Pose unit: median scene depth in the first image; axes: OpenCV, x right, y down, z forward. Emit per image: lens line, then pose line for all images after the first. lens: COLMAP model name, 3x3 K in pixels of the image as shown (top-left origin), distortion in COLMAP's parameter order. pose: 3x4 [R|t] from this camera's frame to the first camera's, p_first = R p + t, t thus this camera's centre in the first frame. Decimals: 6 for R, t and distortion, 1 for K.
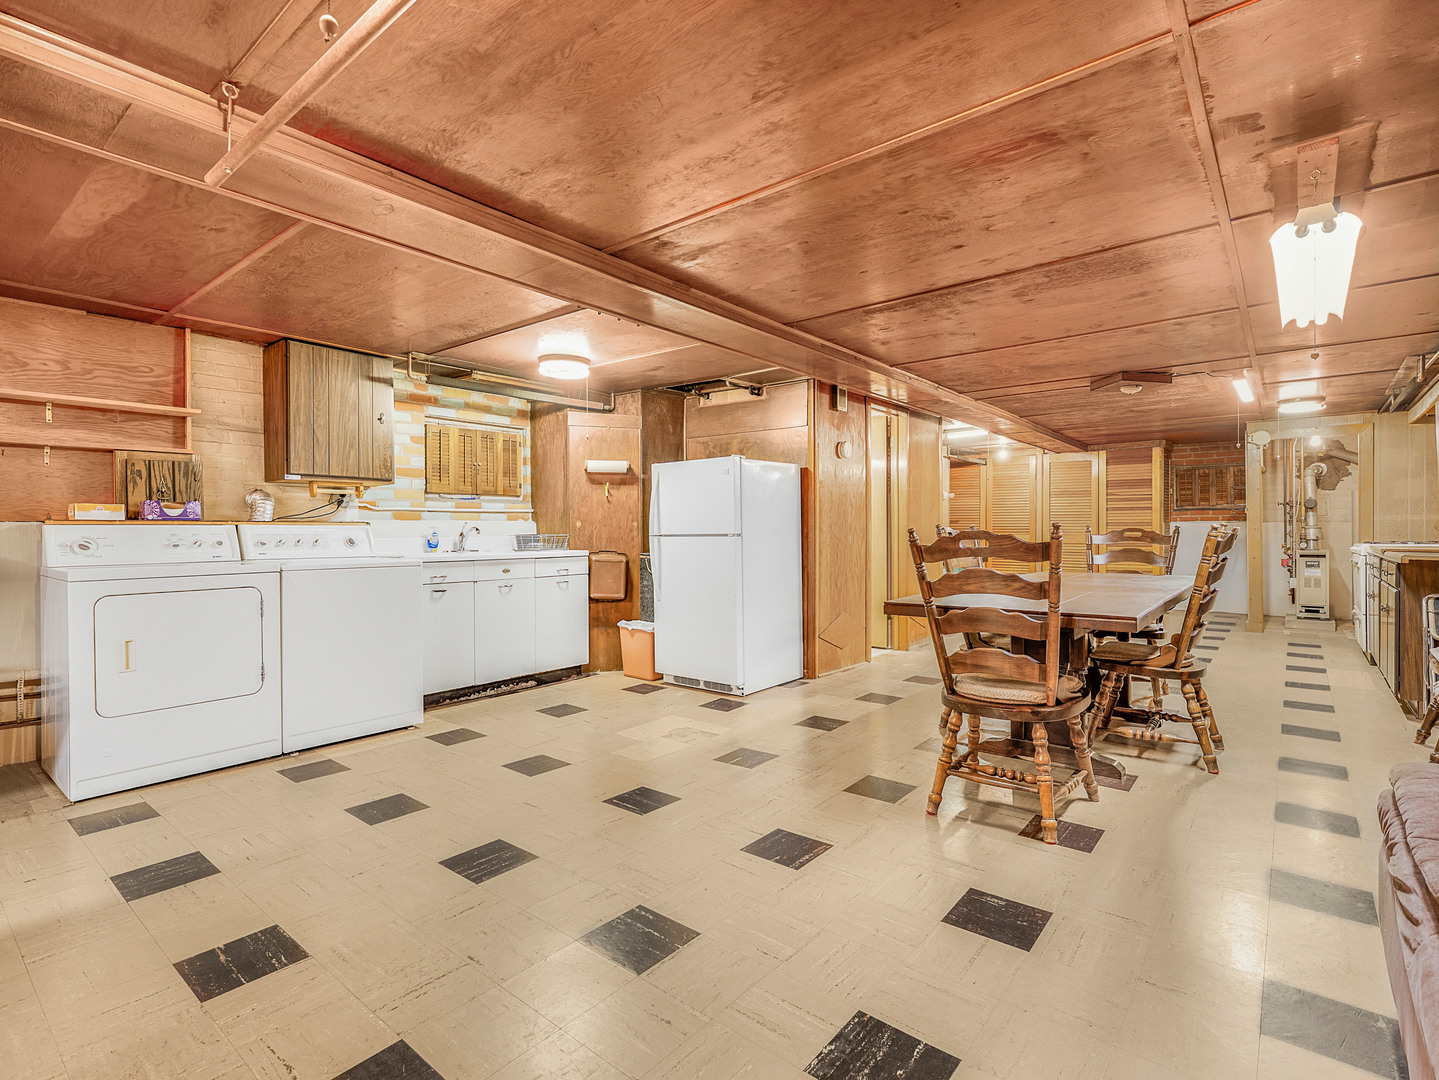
lens RADIAL K [[697.9, 0, 722.2], [0, 697.9, 537.1], [0, 0, 1]] dist [0.005361, 0.000499]
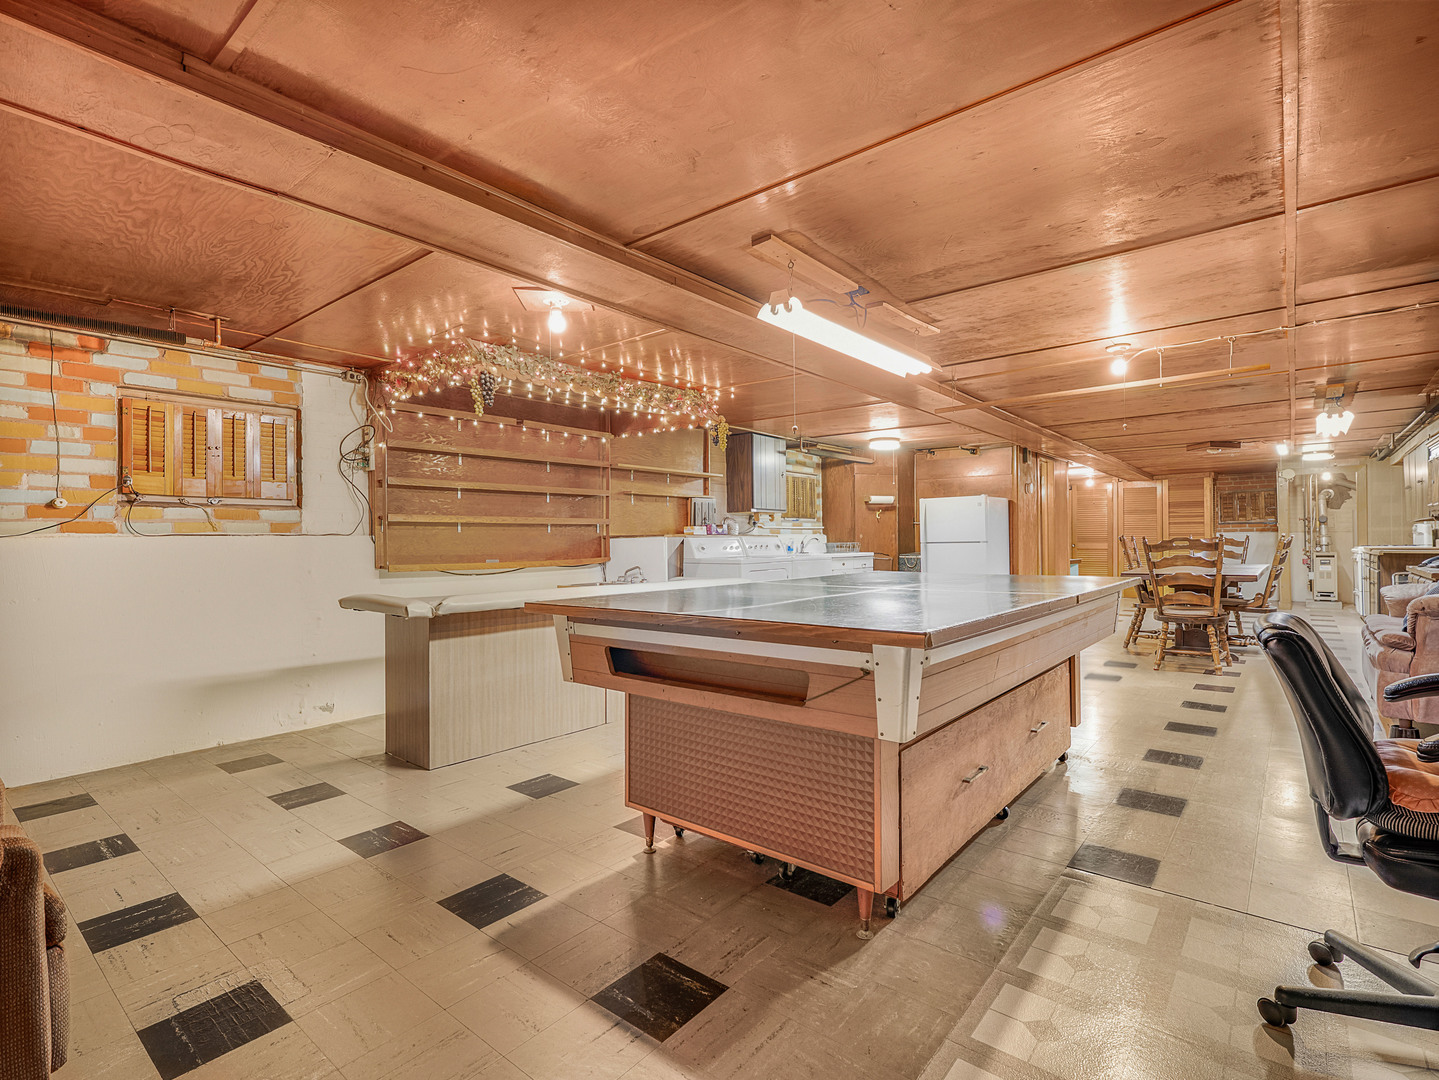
lens RADIAL K [[697.9, 0, 721.4], [0, 697.9, 541.2], [0, 0, 1]] dist [0.005361, 0.000499]
pose [[0.999987, -0.004594, -0.002007, -0.496901], [0.004570, 0.999918, -0.011967, 0.010236], [0.002062, 0.011958, 0.999926, -0.555613]]
